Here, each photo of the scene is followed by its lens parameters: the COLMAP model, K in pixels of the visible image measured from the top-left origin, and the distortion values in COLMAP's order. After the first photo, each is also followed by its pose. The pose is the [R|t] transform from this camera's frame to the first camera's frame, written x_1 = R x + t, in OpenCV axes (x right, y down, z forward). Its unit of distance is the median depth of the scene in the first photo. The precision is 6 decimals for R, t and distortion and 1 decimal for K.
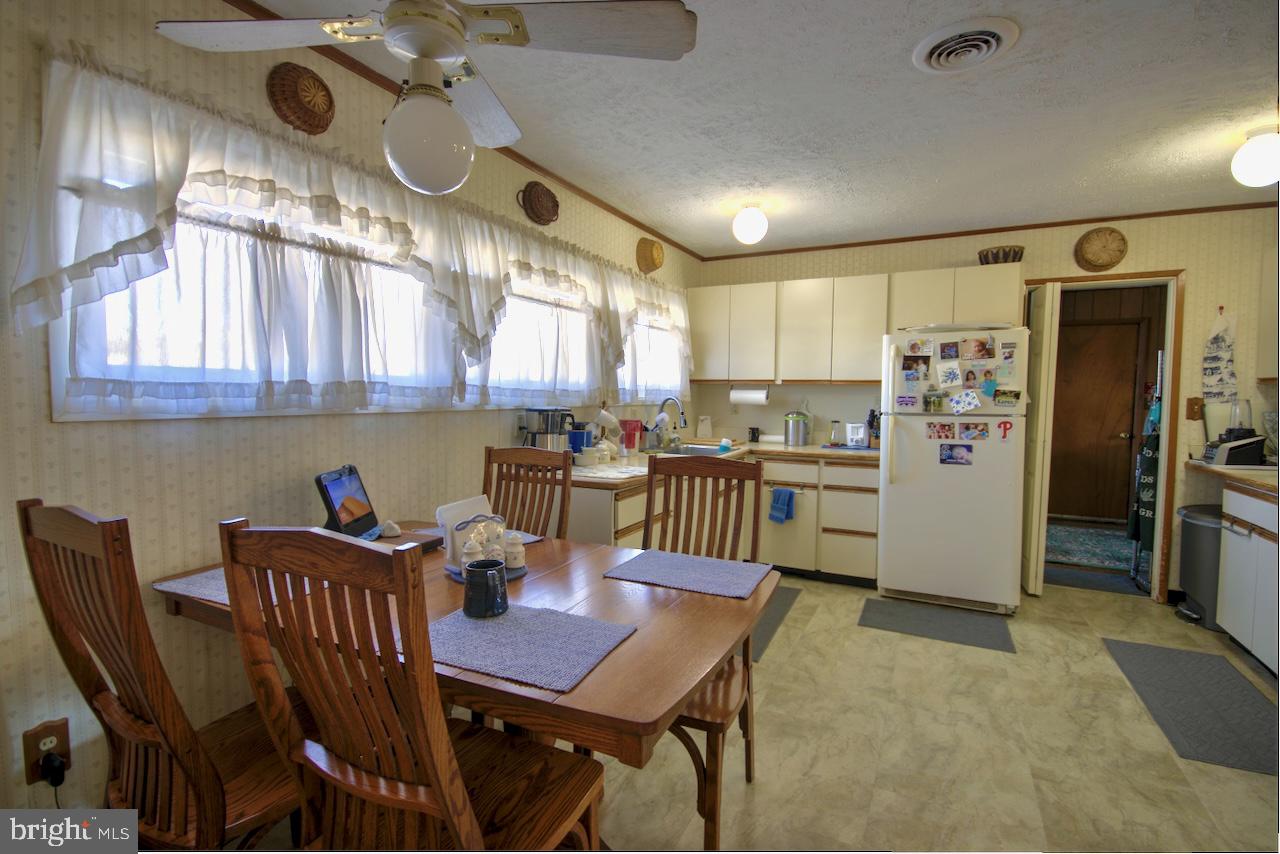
lens RADIAL K [[588.1, 0, 634.7], [0, 588.1, 426.0], [0, 0, 1]] dist [0.000704, -0.000870]
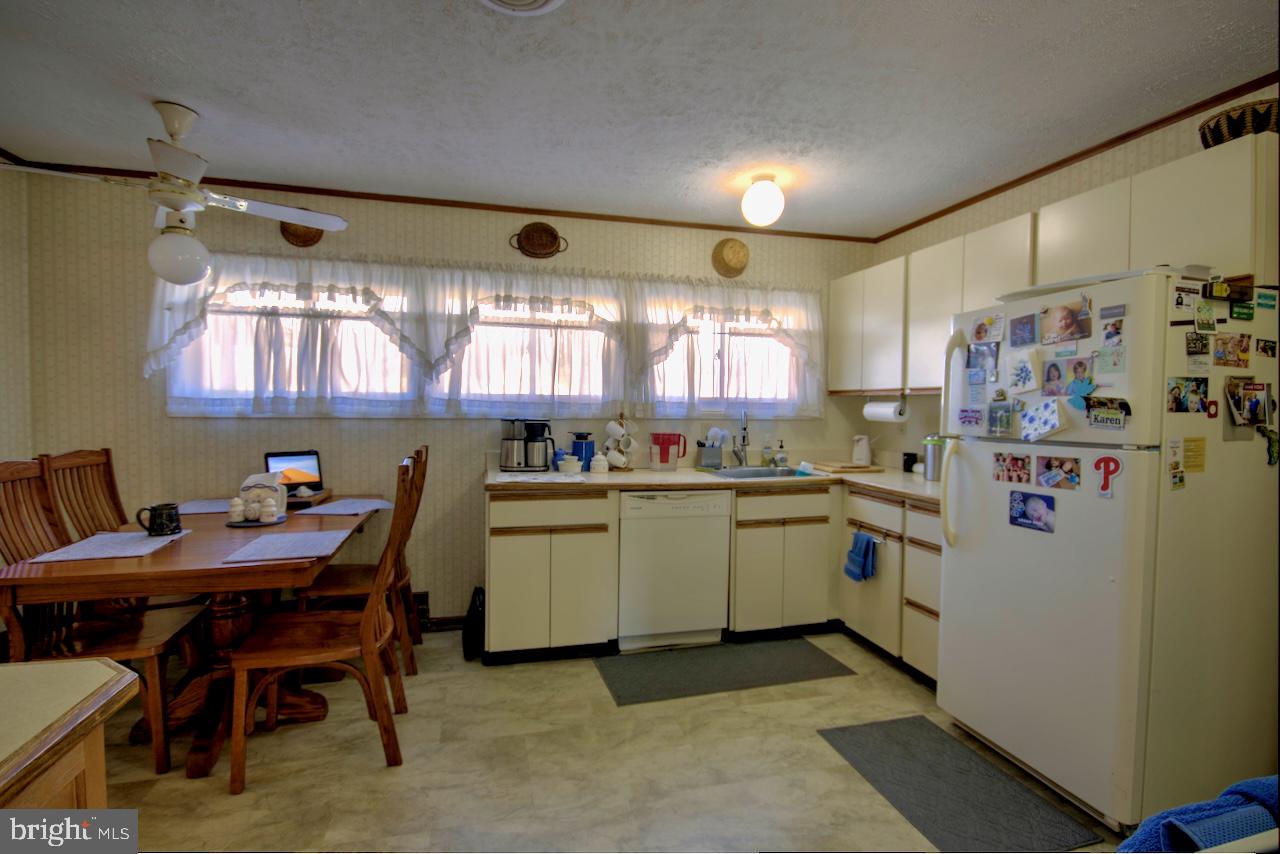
lens RADIAL K [[588.1, 0, 636.2], [0, 588.1, 425.8], [0, 0, 1]] dist [0.000704, -0.000870]
pose [[0.669986, 0.022048, -0.742046, 0.726436], [-0.044897, 0.998933, -0.010857, -0.011041], [0.741015, 0.040590, 0.670261, 0.337344]]
